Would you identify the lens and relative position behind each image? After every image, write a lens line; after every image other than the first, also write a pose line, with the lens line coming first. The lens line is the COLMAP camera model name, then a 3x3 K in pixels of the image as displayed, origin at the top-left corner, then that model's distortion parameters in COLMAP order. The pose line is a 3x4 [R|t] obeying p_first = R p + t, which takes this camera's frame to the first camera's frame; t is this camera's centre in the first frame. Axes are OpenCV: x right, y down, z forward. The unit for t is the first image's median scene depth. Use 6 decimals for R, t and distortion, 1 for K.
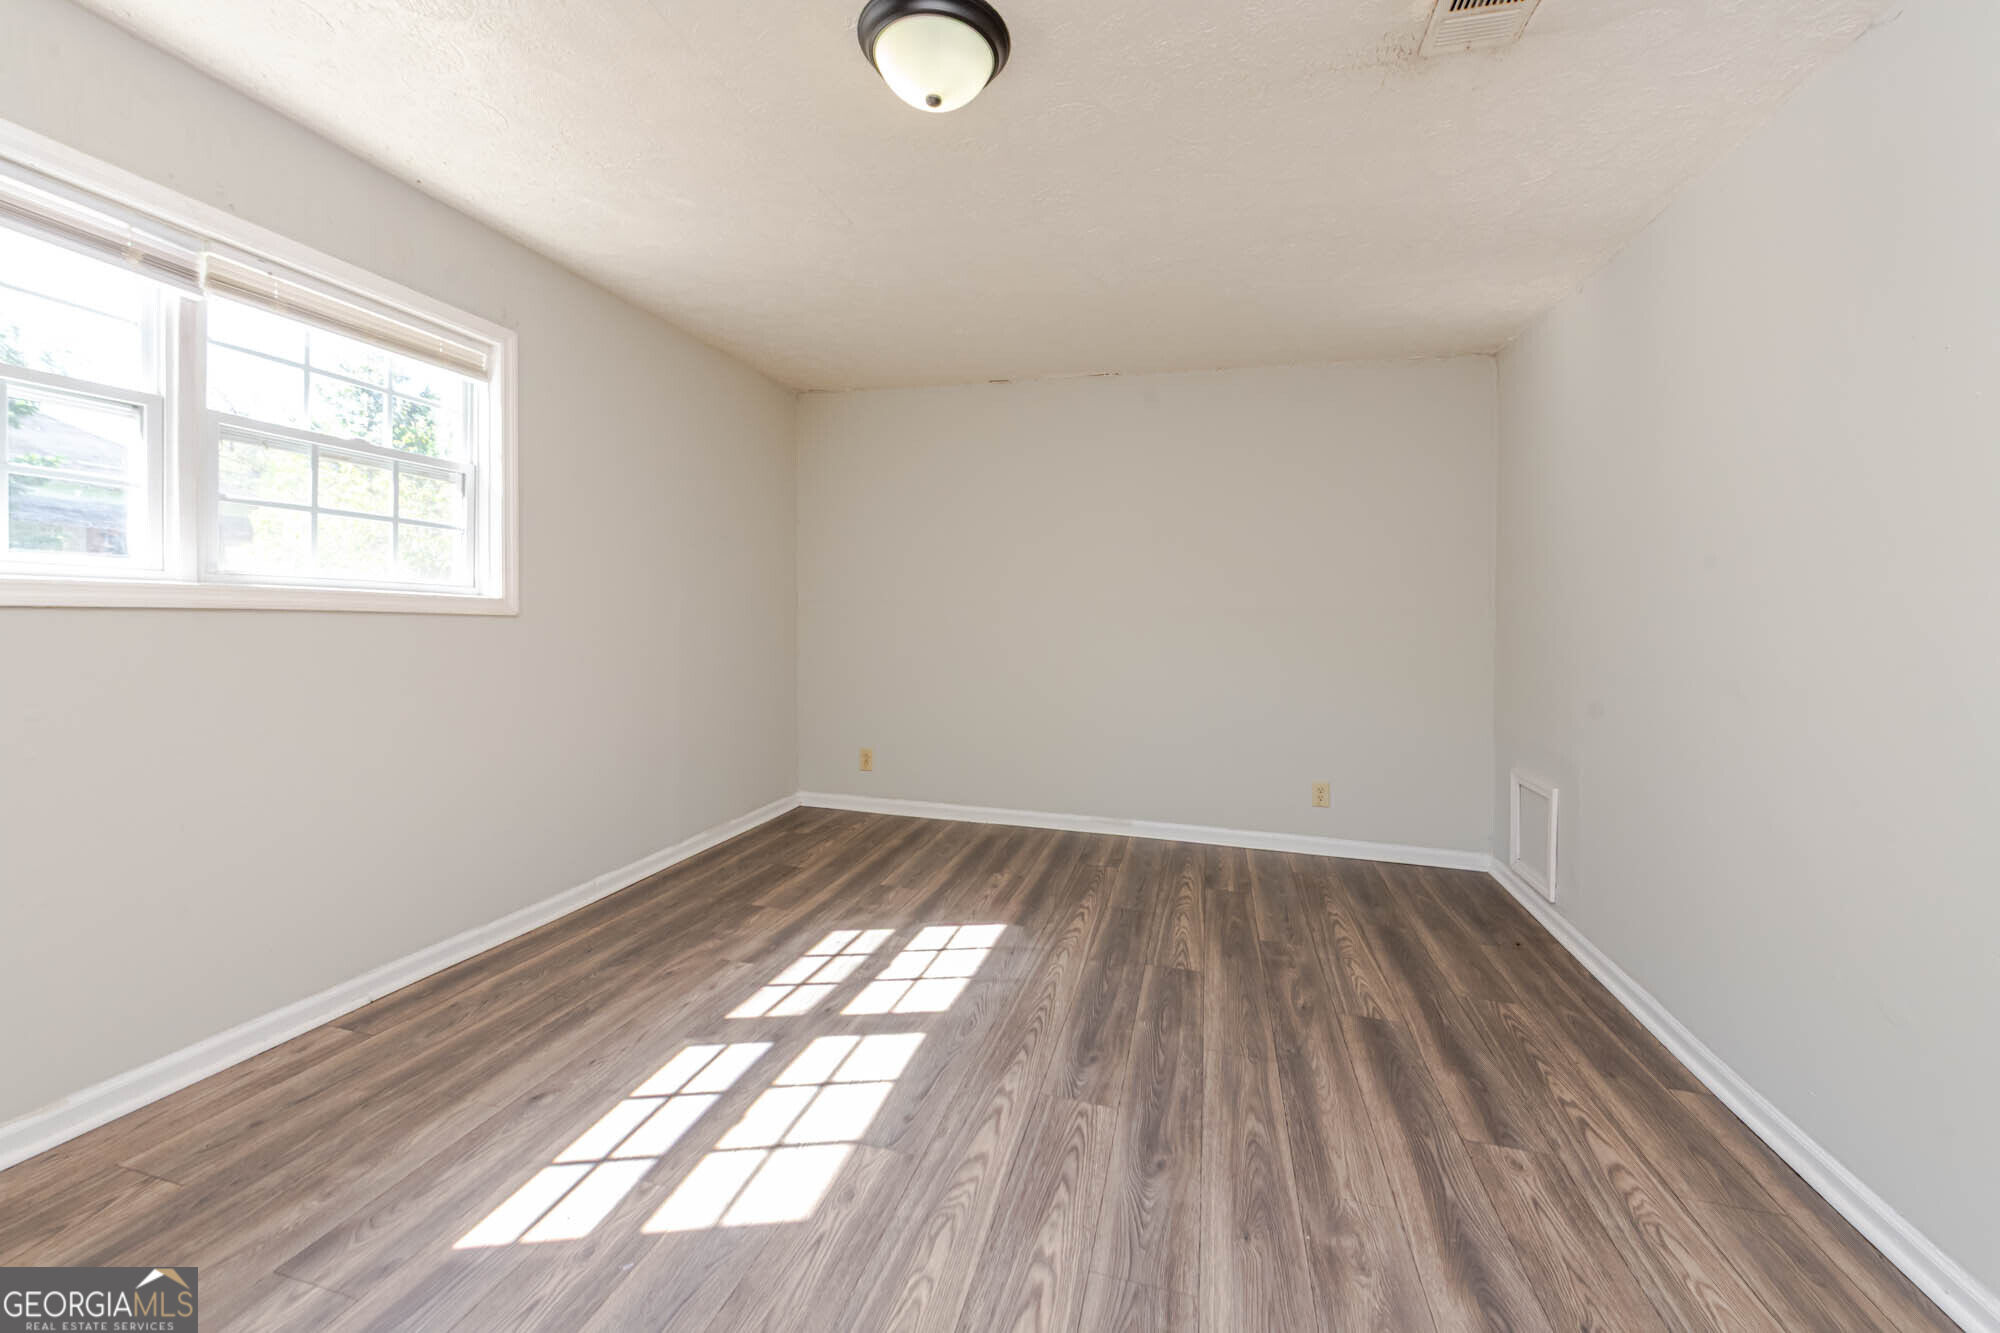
lens RADIAL K [[789.6, 0, 1005.6], [0, 789.6, 627.4], [0, 0, 1]] dist [0.000250, -0.000647]
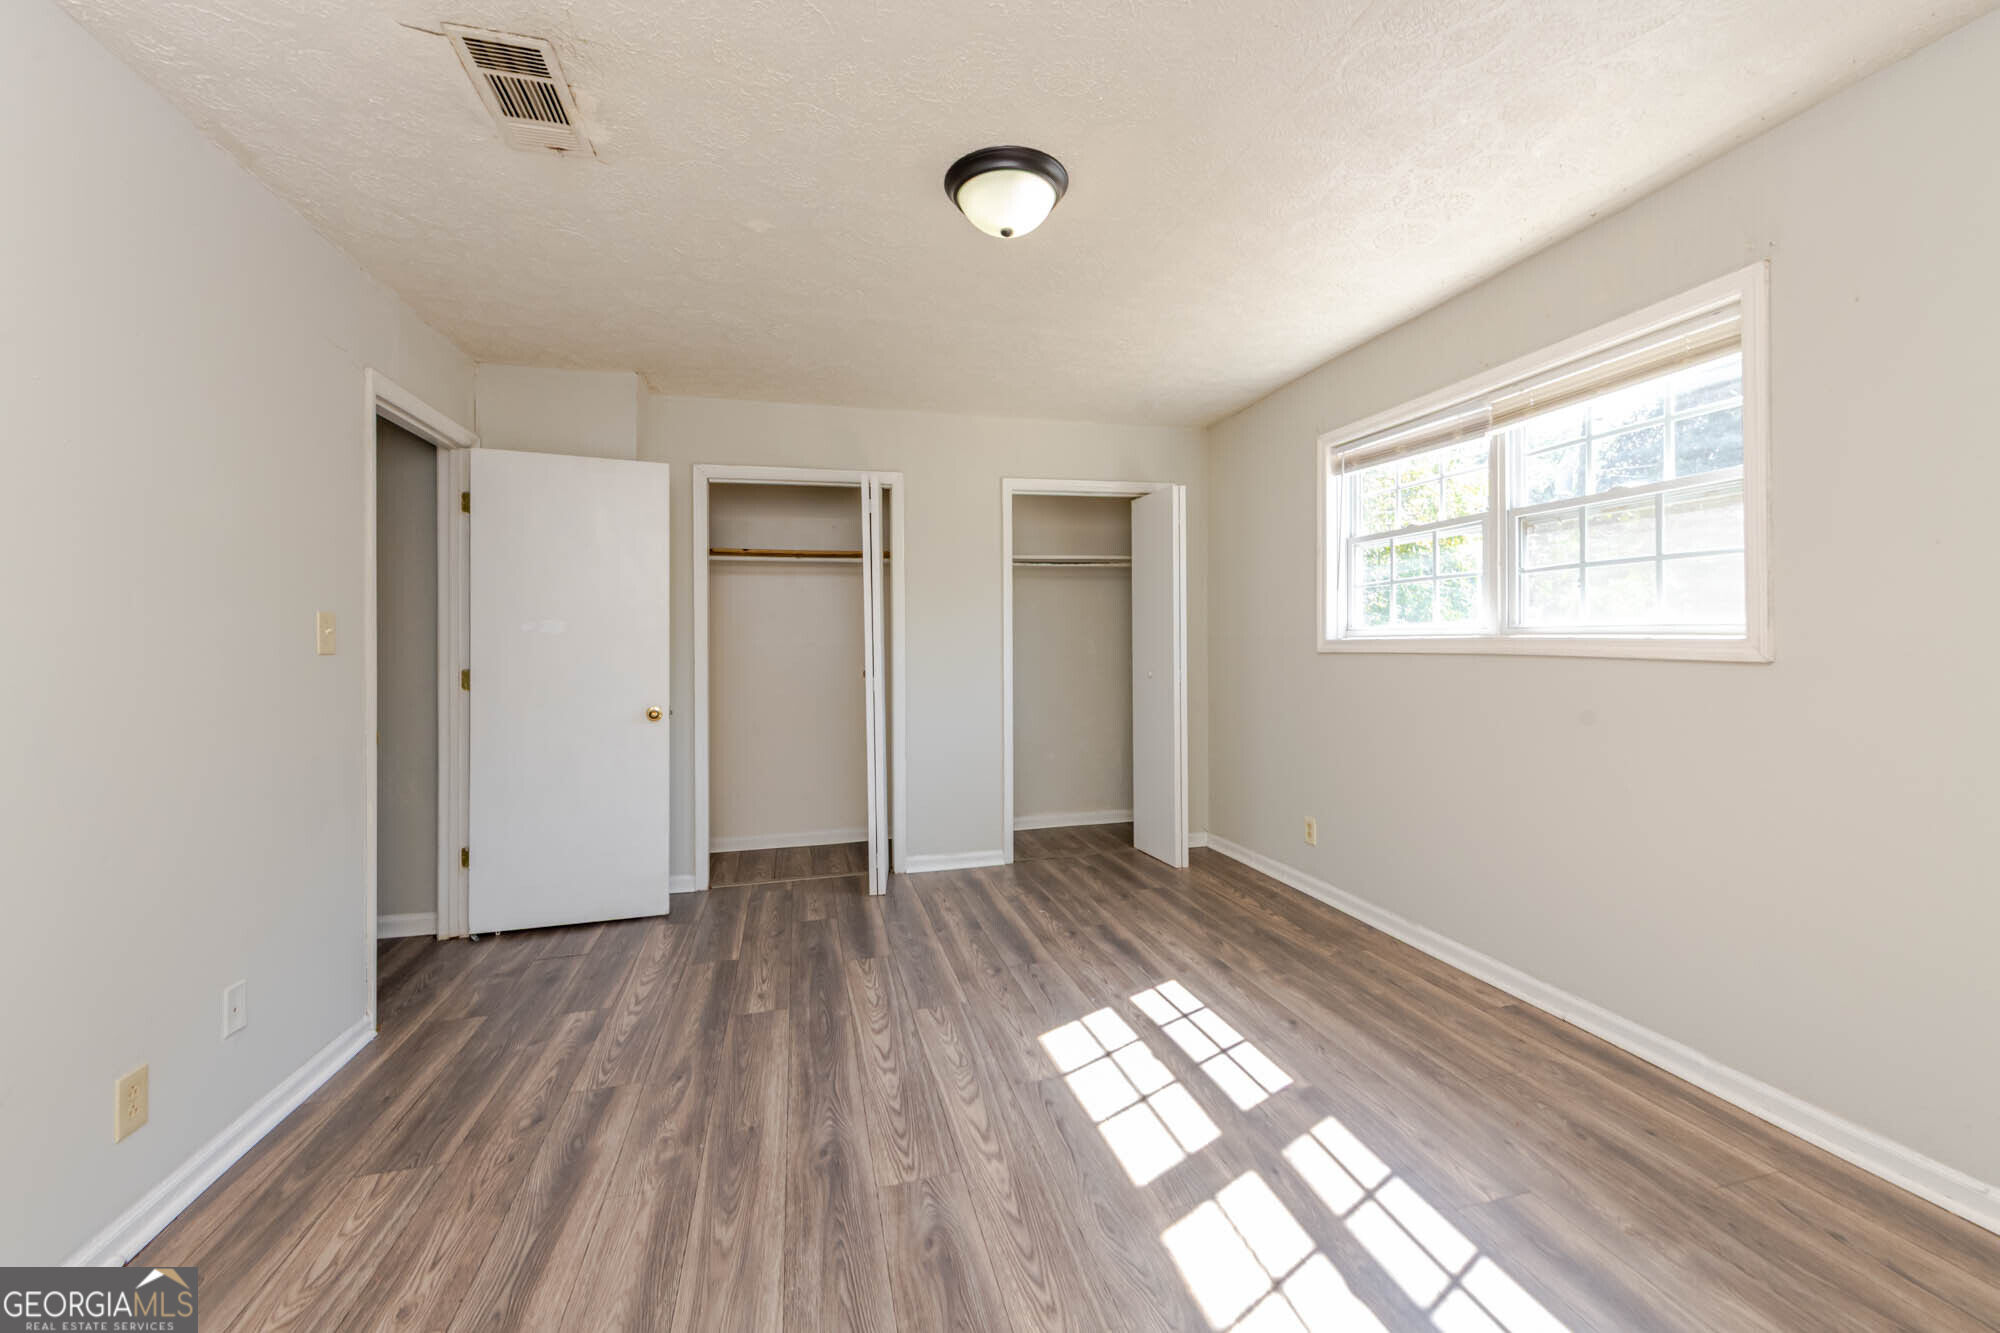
lens RADIAL K [[790.9, 0, 992.5], [0, 790.9, 663.3], [0, 0, 1]] dist [0.002819, -0.000549]
pose [[-0.880328, -0.001143, -0.474365, 0.432936], [-0.016751, 0.999448, 0.028680, -0.029314], [0.474070, 0.033194, -0.879861, 1.737550]]
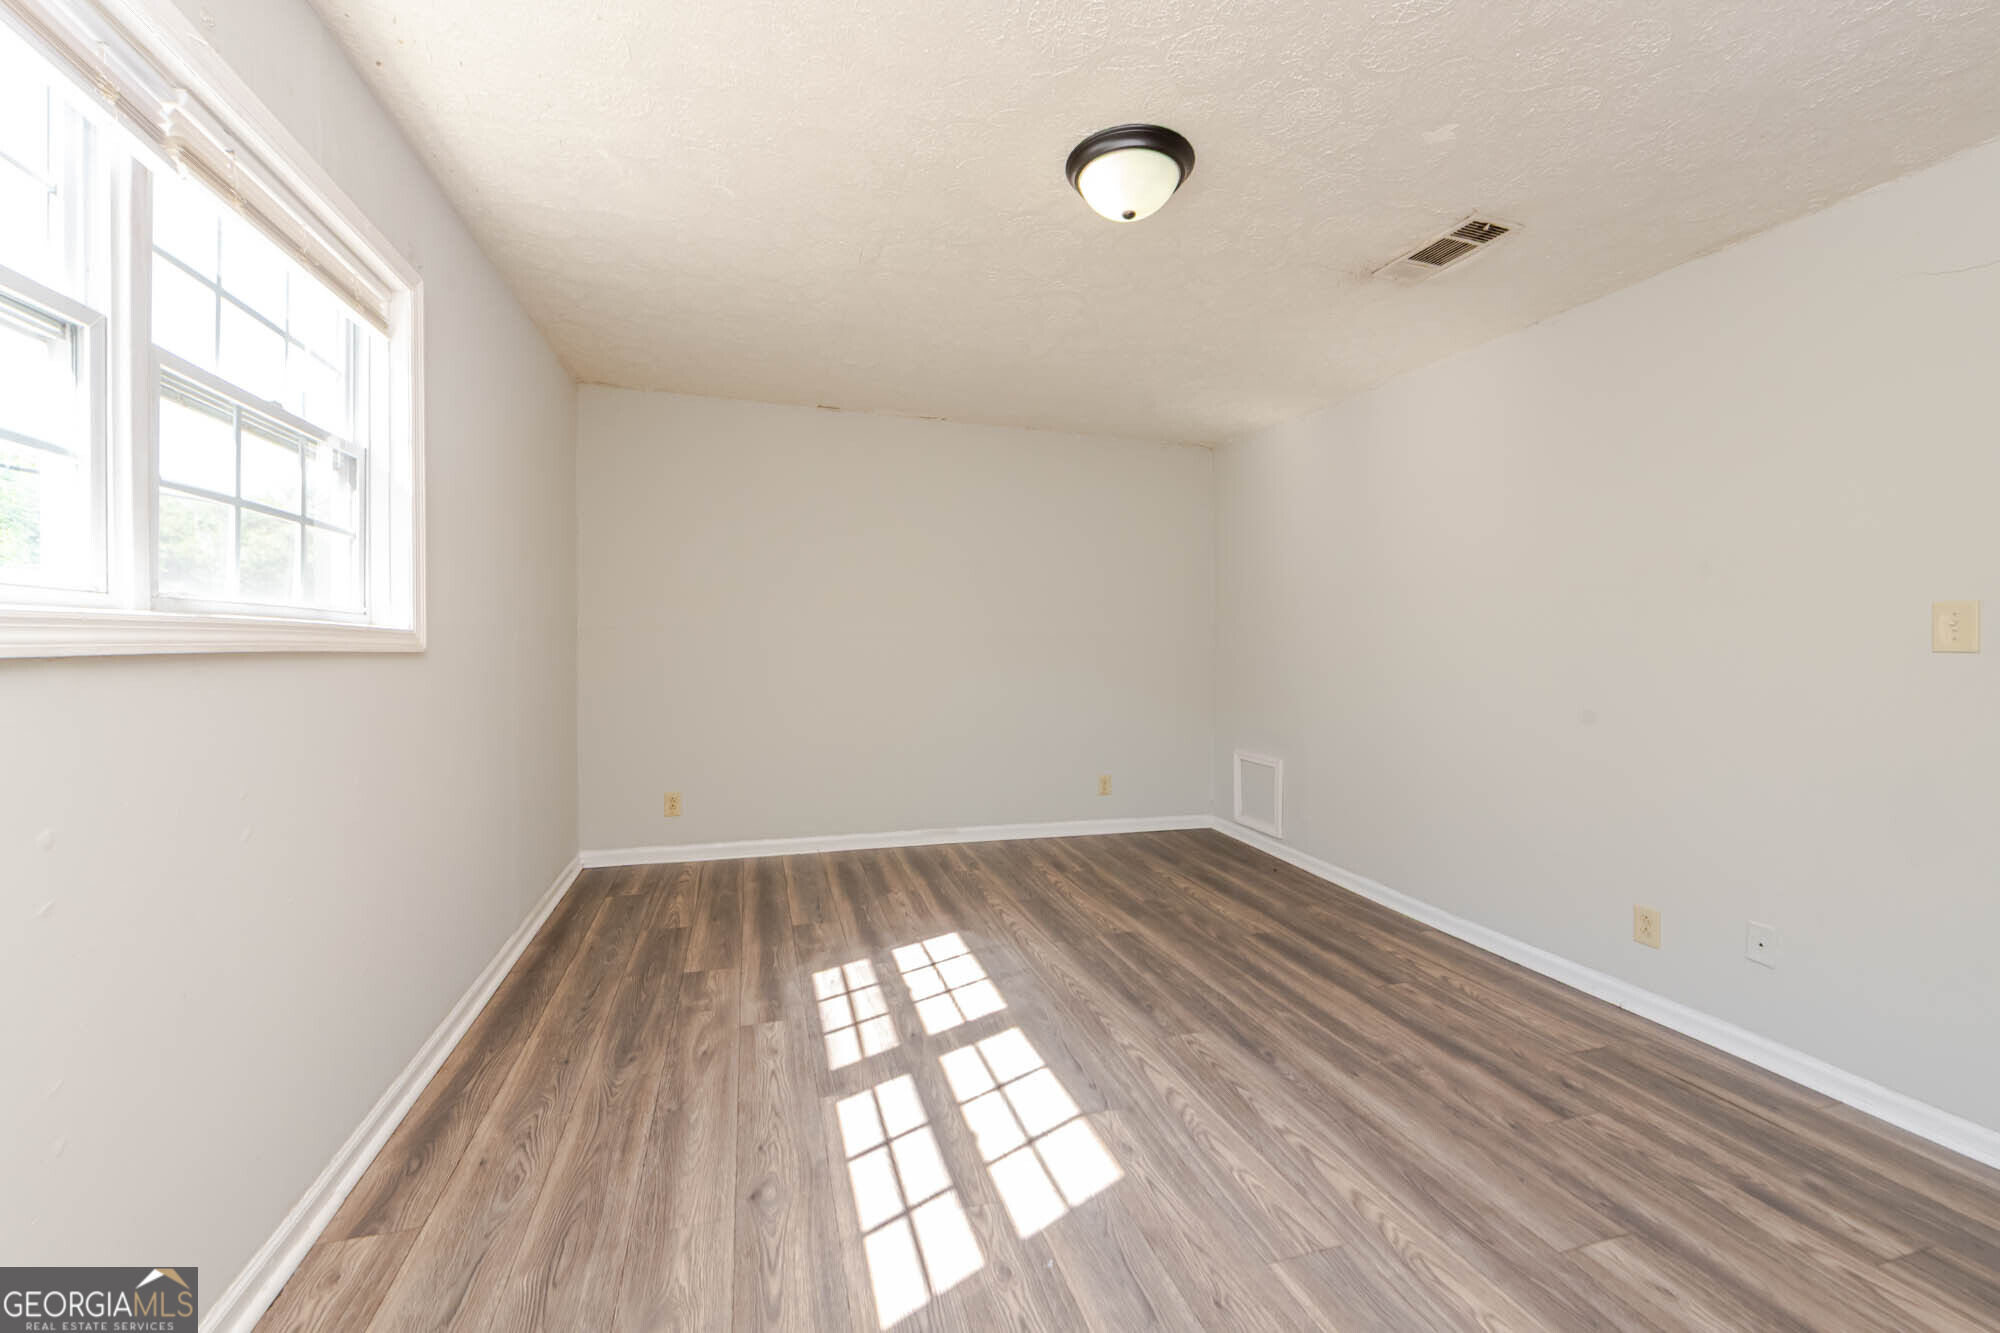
lens RADIAL K [[789.6, 0, 1005.6], [0, 789.6, 627.4], [0, 0, 1]] dist [0.000250, -0.000647]
pose [[0.844250, -0.001966, 0.535946, -0.757421], [0.015078, 0.999685, -0.020083, -0.019256], [-0.535738, 0.025036, 0.844013, 0.076757]]
